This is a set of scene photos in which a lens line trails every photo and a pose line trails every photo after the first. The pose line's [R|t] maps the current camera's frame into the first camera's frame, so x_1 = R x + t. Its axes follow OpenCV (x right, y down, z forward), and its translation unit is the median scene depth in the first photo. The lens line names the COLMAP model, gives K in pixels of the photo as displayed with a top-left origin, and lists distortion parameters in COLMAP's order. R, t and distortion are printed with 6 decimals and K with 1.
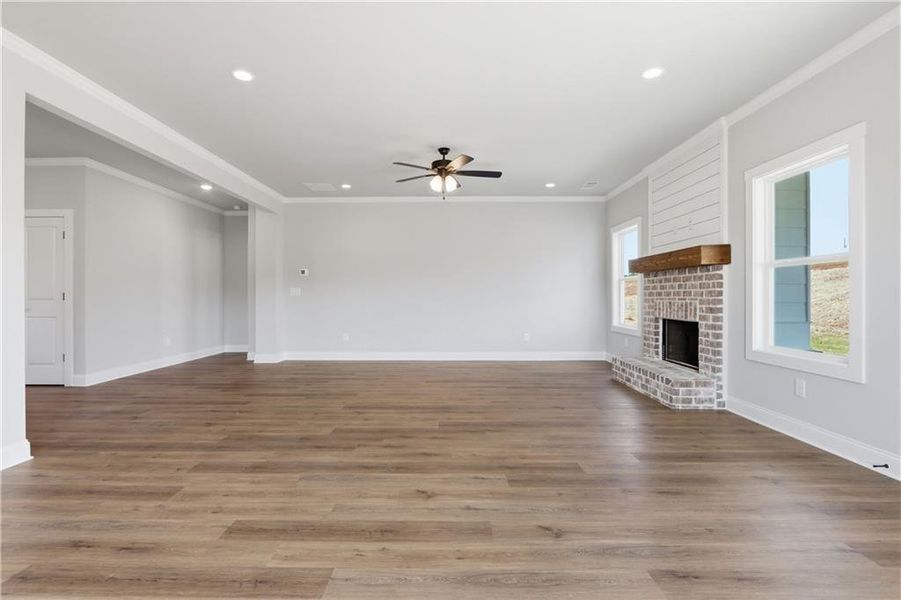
lens RADIAL K [[421.6, 0, 448.9], [0, 421.6, 294.8], [0, 0, 1]] dist [-0.017518, 0.002366]
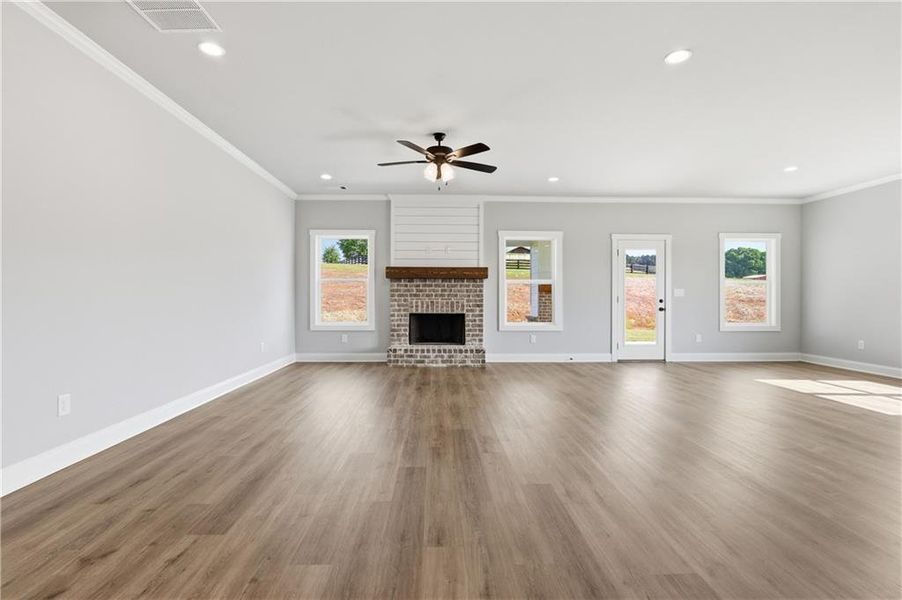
lens RADIAL K [[422.1, 0, 446.9], [0, 422.1, 299.3], [0, 0, 1]] dist [-0.017518, 0.002366]
pose [[-0.035715, -0.004749, 0.999351, -0.987710], [-0.007682, 0.999960, 0.004478, 0.004311], [-0.999332, -0.007517, -0.035750, 1.094958]]
